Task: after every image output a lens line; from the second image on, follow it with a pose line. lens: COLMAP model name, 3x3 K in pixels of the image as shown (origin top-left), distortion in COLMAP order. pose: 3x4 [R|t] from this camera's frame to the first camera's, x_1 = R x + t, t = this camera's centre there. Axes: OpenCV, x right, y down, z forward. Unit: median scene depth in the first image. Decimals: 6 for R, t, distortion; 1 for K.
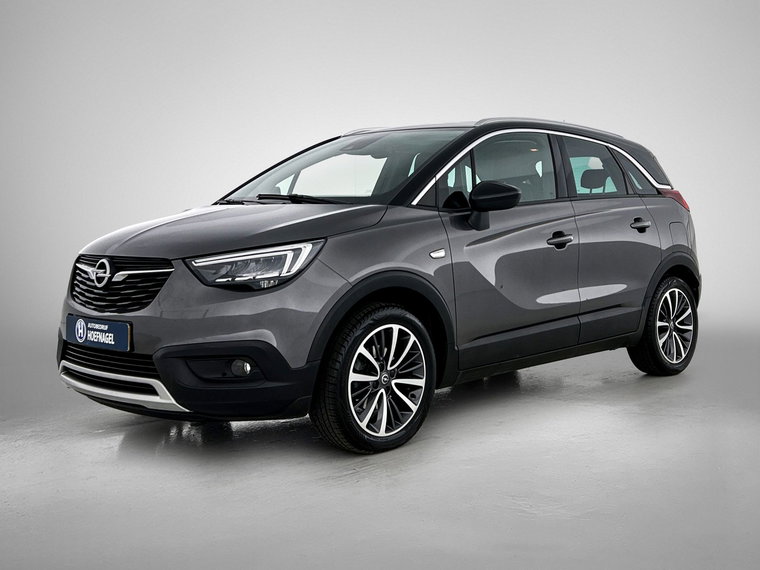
lens RADIAL K [[892.0, 0, 380.0], [0, 892.0, 285.0], [0, 0, 1]] dist [0.247362, -1.721934]
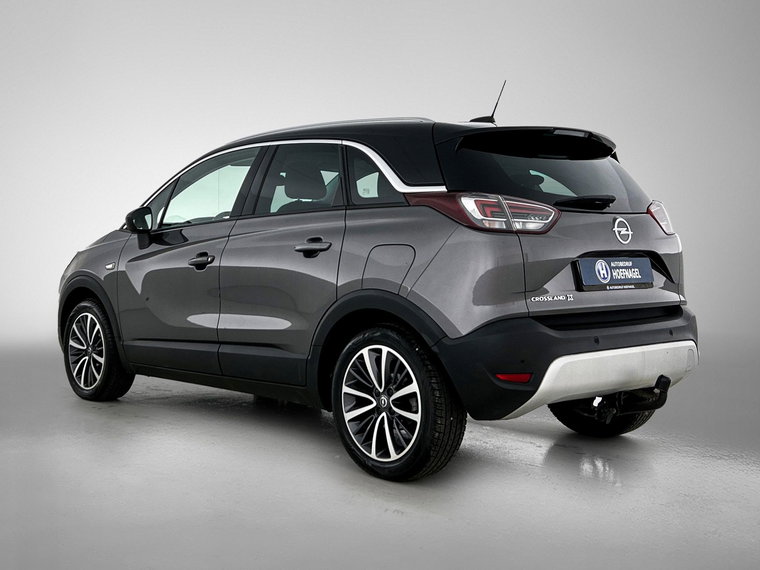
lens RADIAL K [[892.0, 0, 380.0], [0, 892.0, 285.0], [0, 0, 1]] dist [0.247362, -1.721934]
pose [[-0.009545, 0.061327, -0.998072, 1.269950], [-0.064580, 0.995996, 0.061817, -0.104879], [0.997867, 0.065046, -0.005546, 1.300685]]
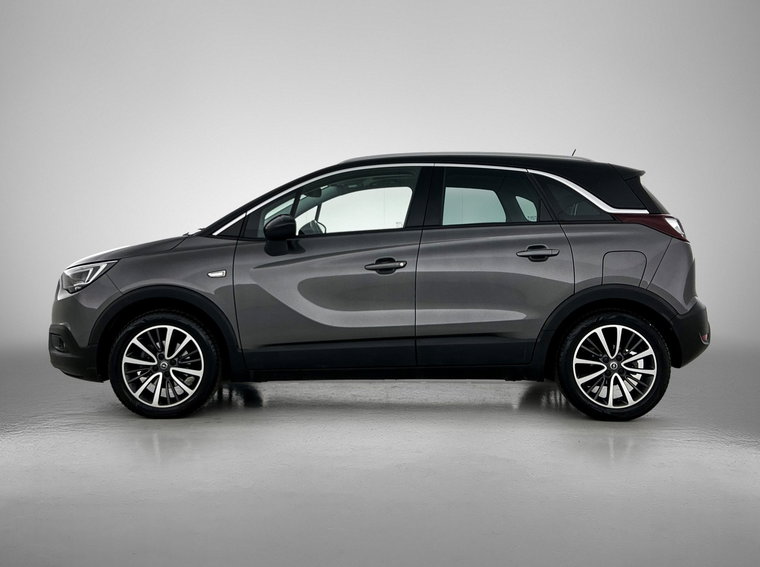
lens RADIAL K [[892.0, 0, 380.0], [0, 892.0, 283.5], [0, 0, 1]] dist [0.247362, -1.721934]
pose [[0.675198, 0.052302, -0.735780, 1.077106], [-0.054830, 0.998282, 0.020645, -0.056332], [0.735596, 0.026404, 0.676906, 0.283358]]
